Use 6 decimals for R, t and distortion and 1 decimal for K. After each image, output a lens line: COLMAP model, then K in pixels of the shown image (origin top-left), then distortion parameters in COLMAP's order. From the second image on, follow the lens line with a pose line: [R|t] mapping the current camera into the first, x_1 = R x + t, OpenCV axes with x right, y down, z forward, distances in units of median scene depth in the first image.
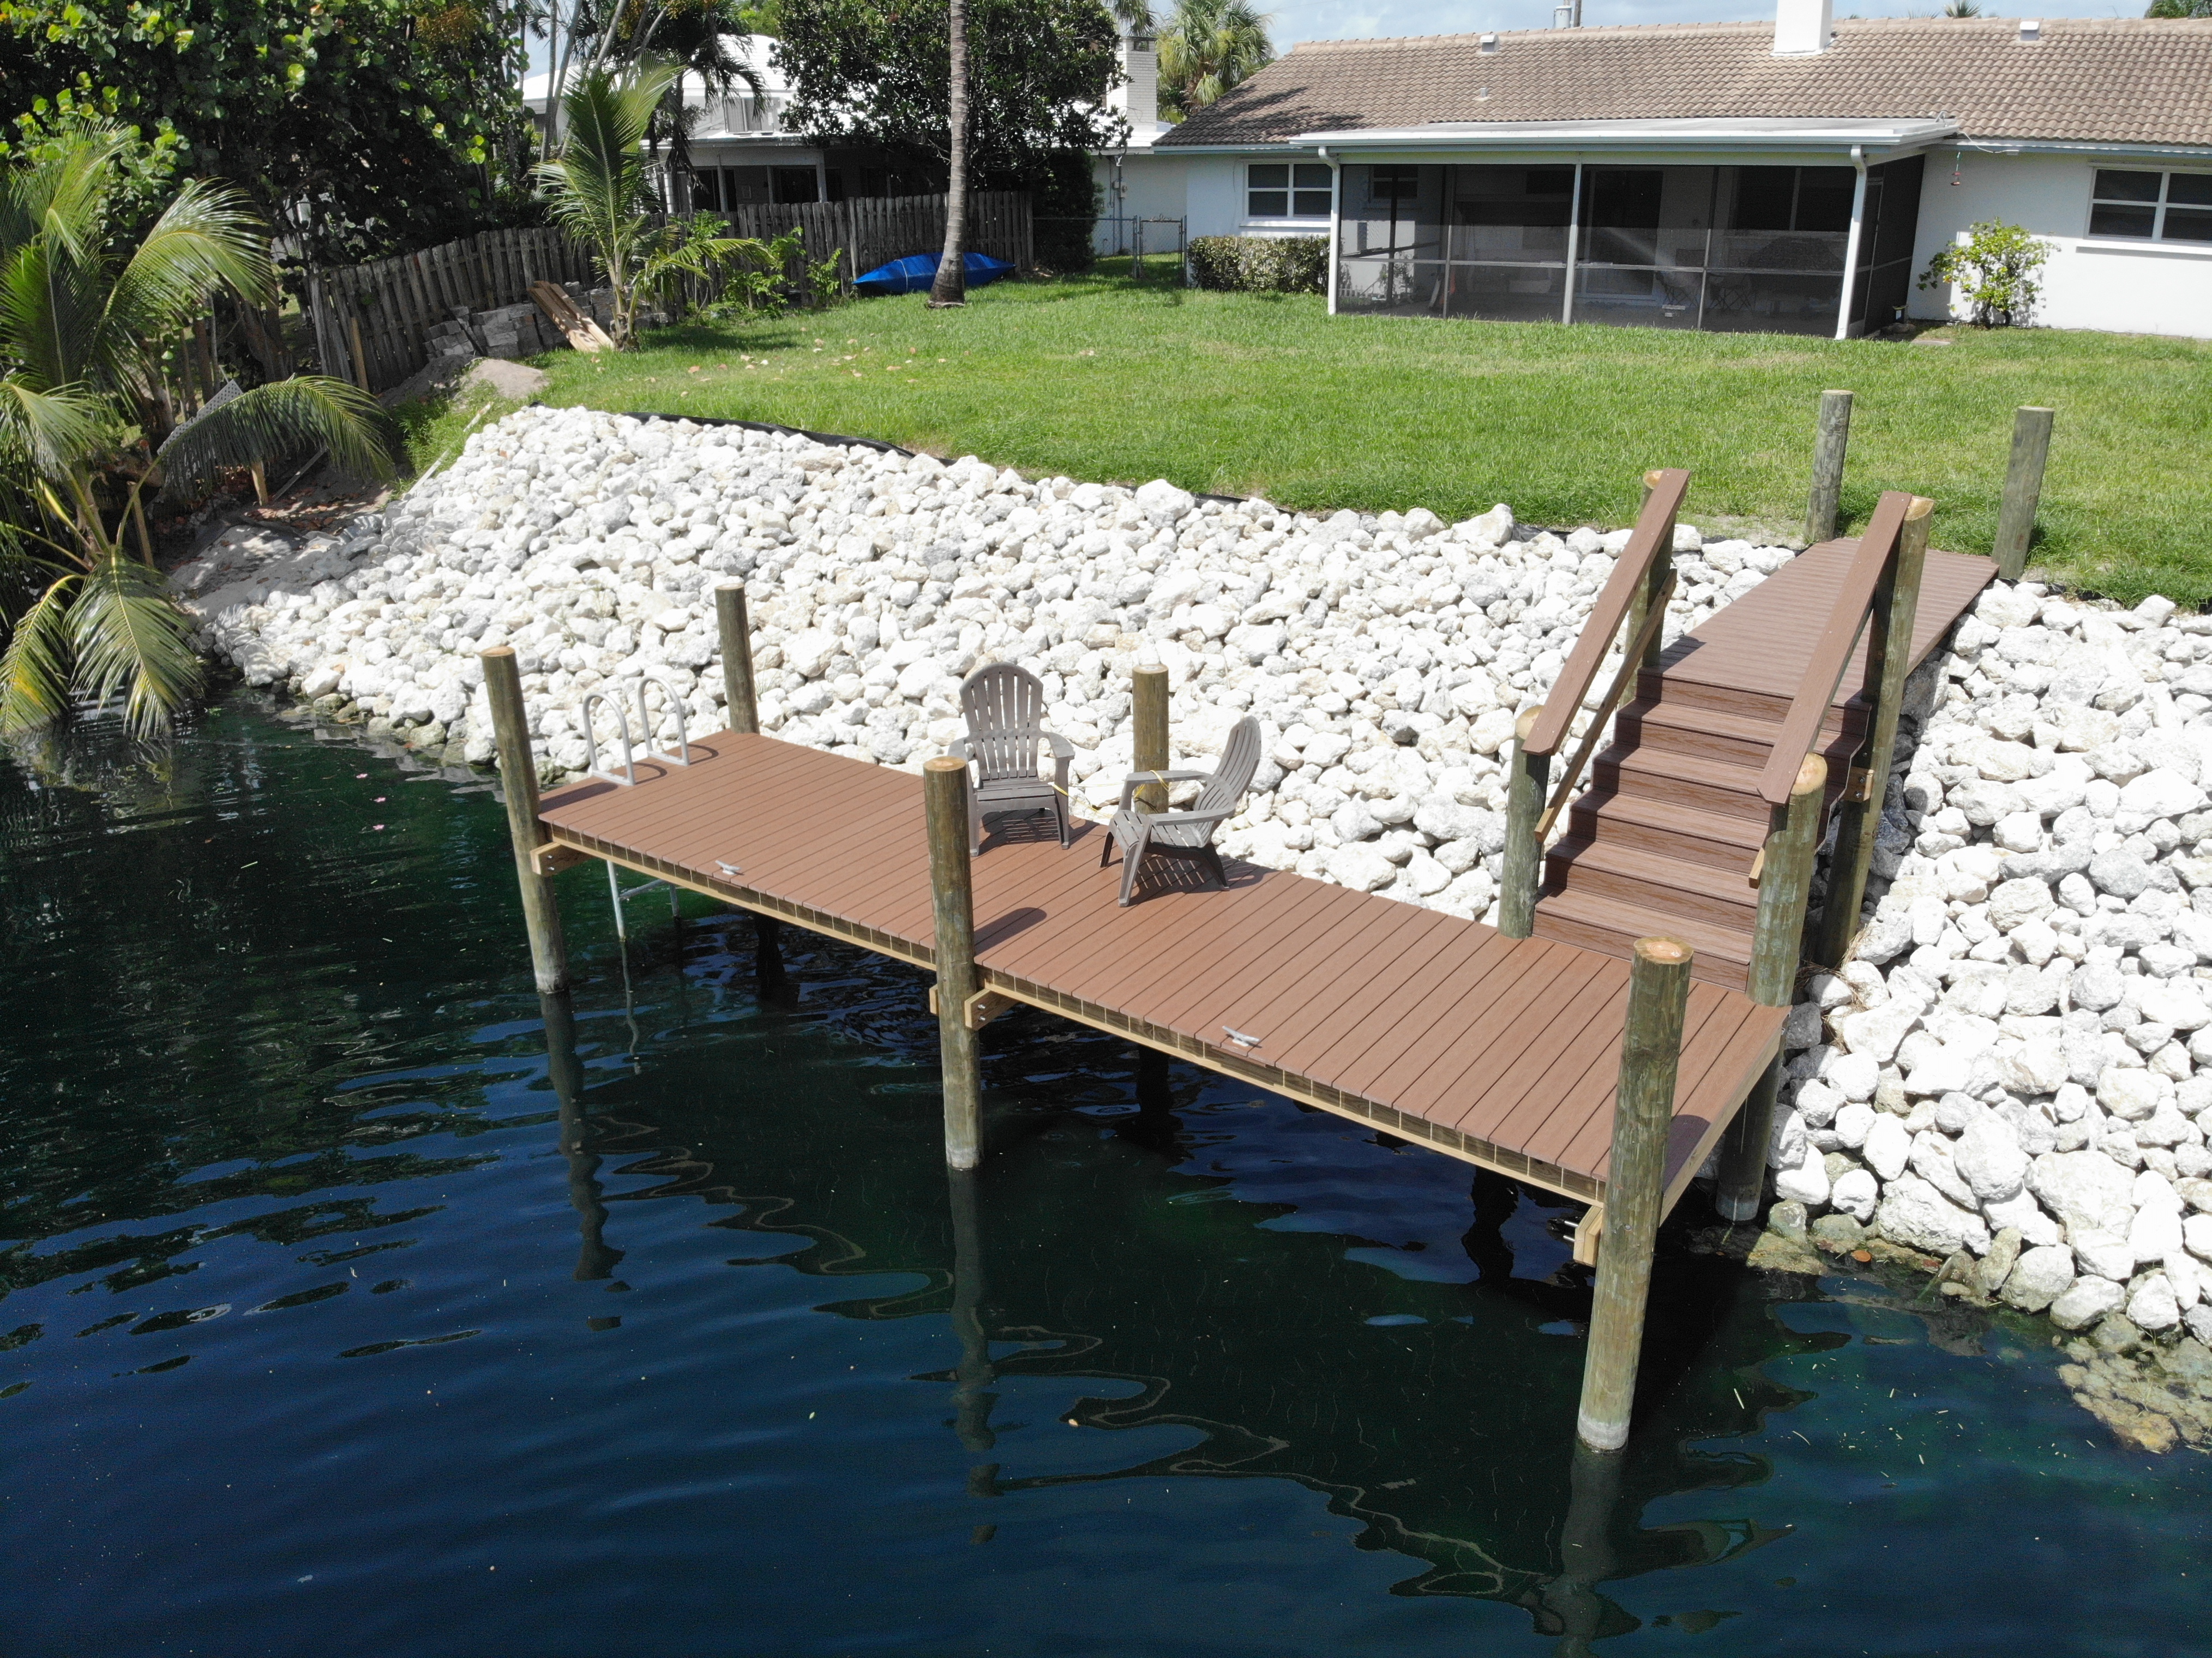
lens RADIAL K [[1658.5, 0, 1106.0], [0, 1658.5, 829.0], [0, 0, 1]] dist [0.002889, -0.132098]
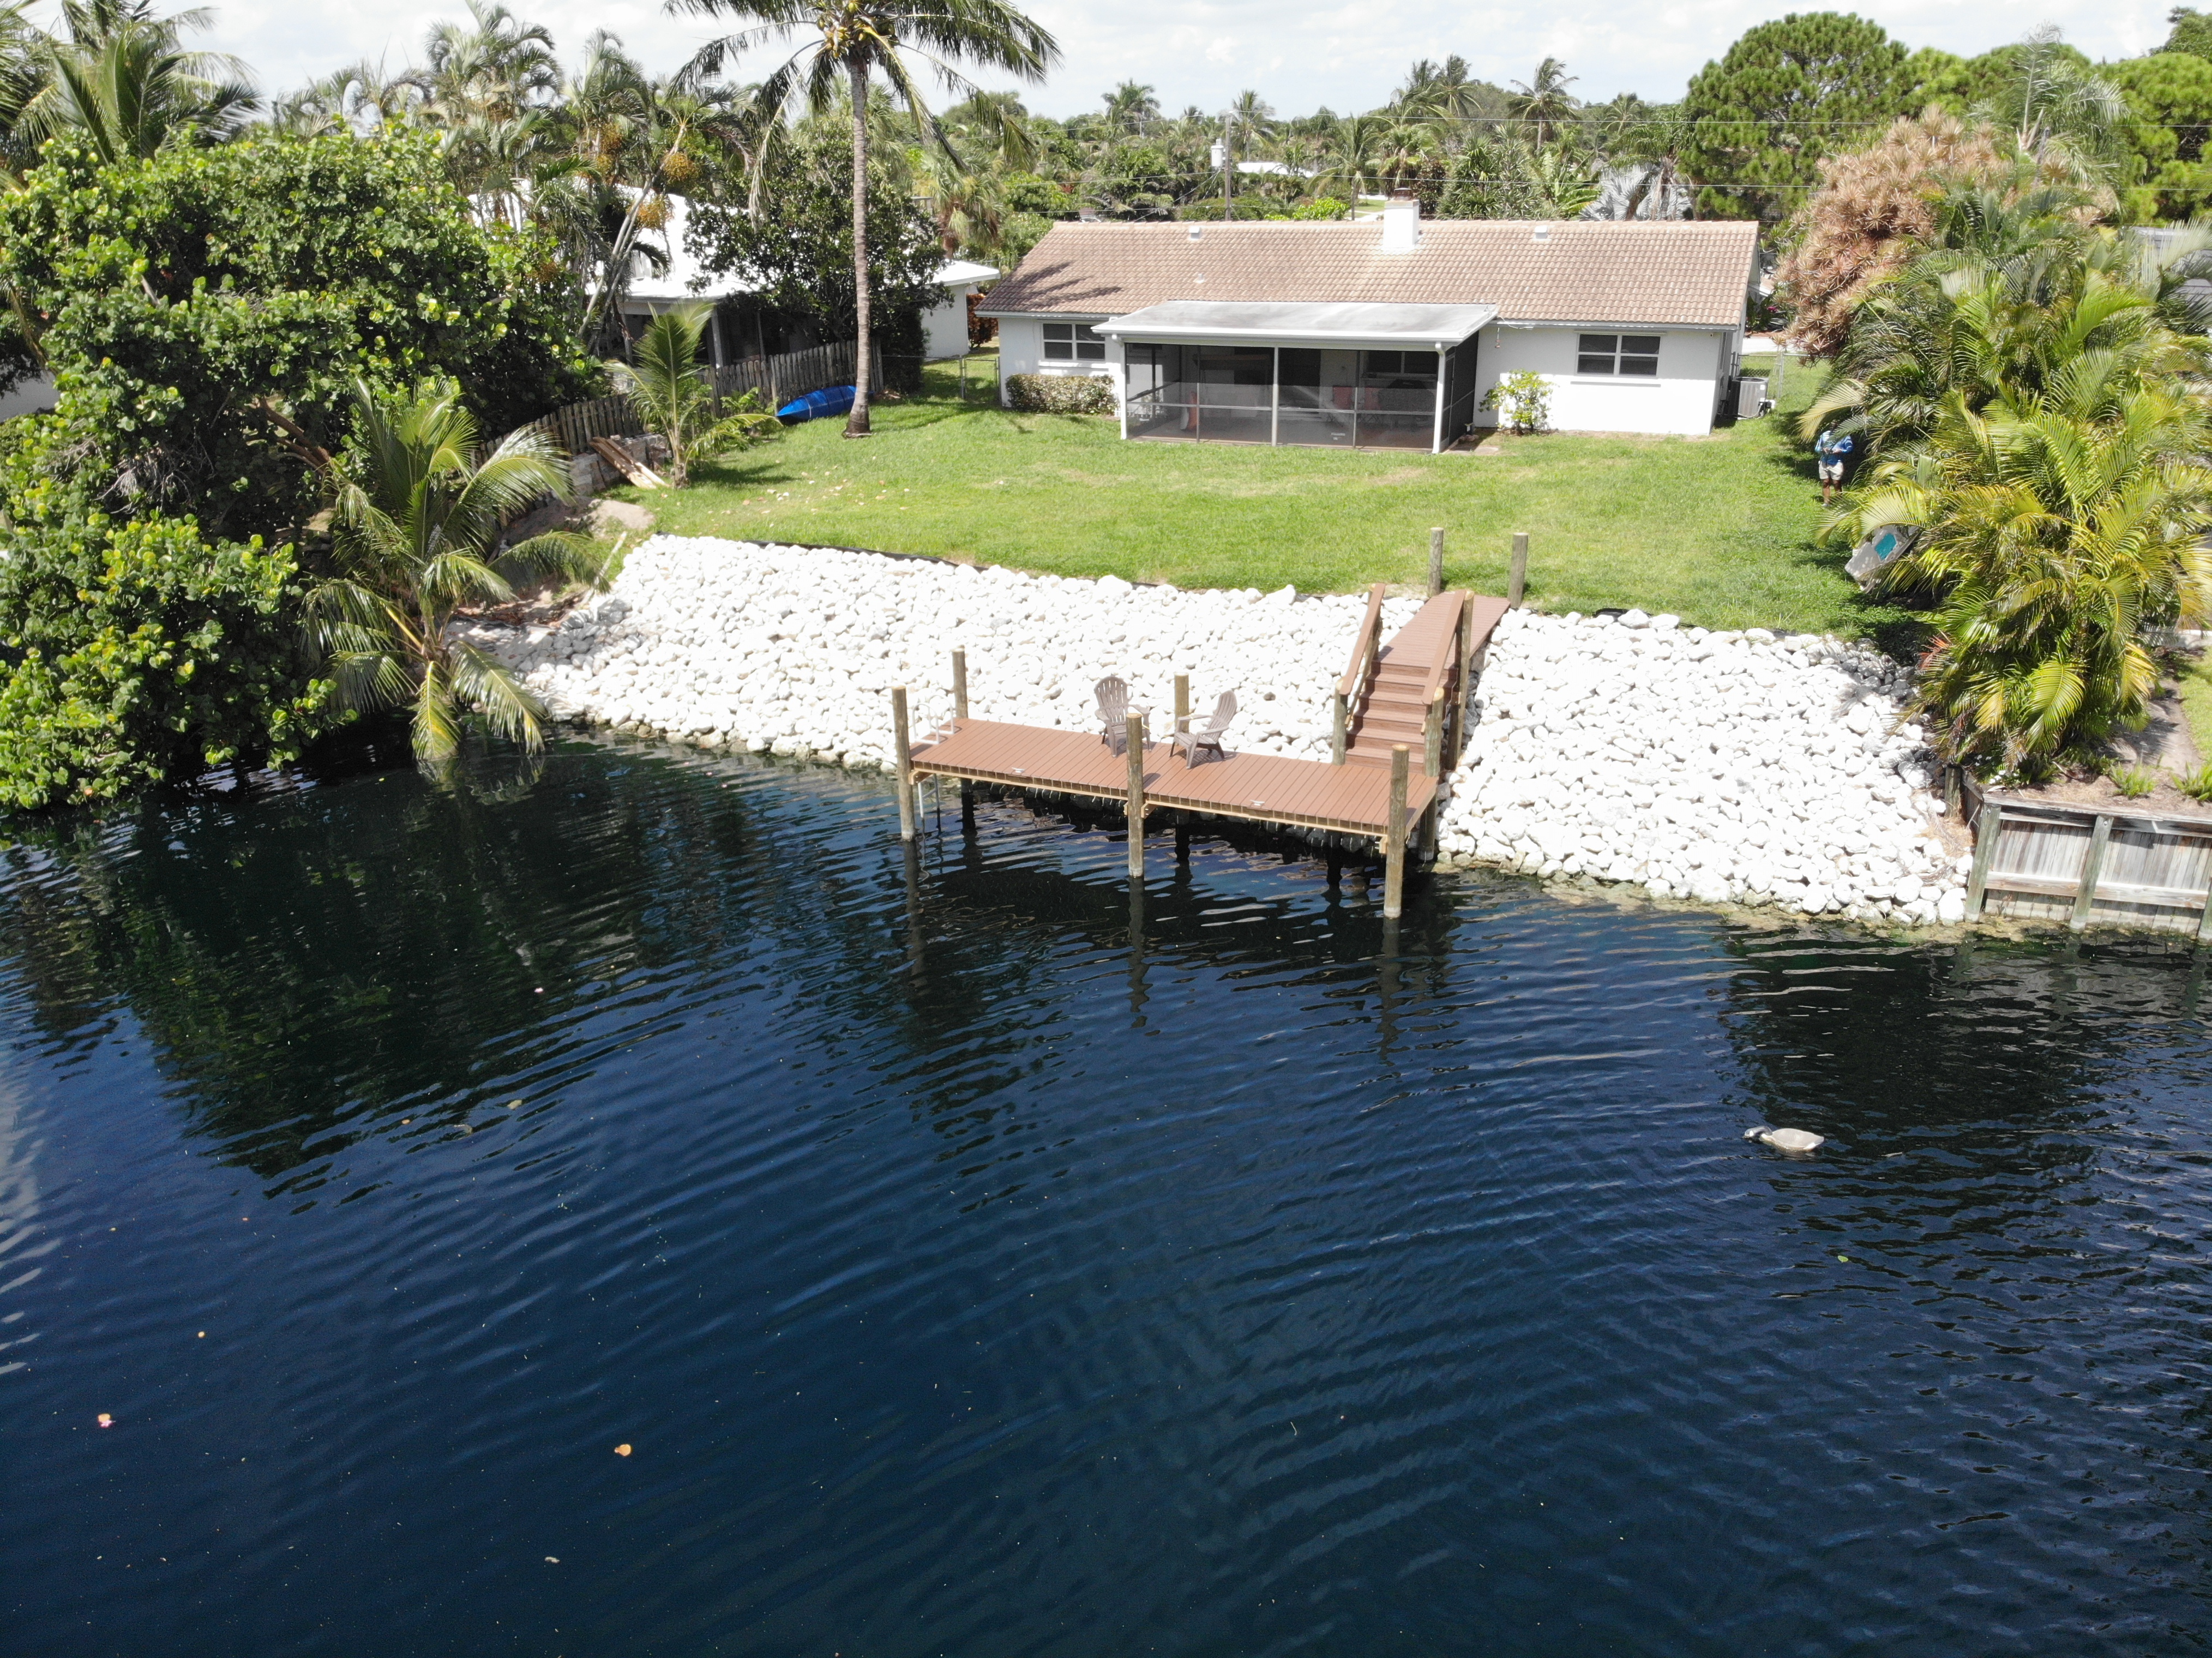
lens RADIAL K [[1671.4, 0, 1105.1], [0, 1671.4, 869.3], [0, 0, 1]] dist [0.033997, -0.110148]
pose [[0.975129, -0.094445, 0.200510, -0.506328], [0.089233, 0.995399, 0.034896, 0.078316], [-0.202883, -0.016136, 0.979070, -1.170436]]
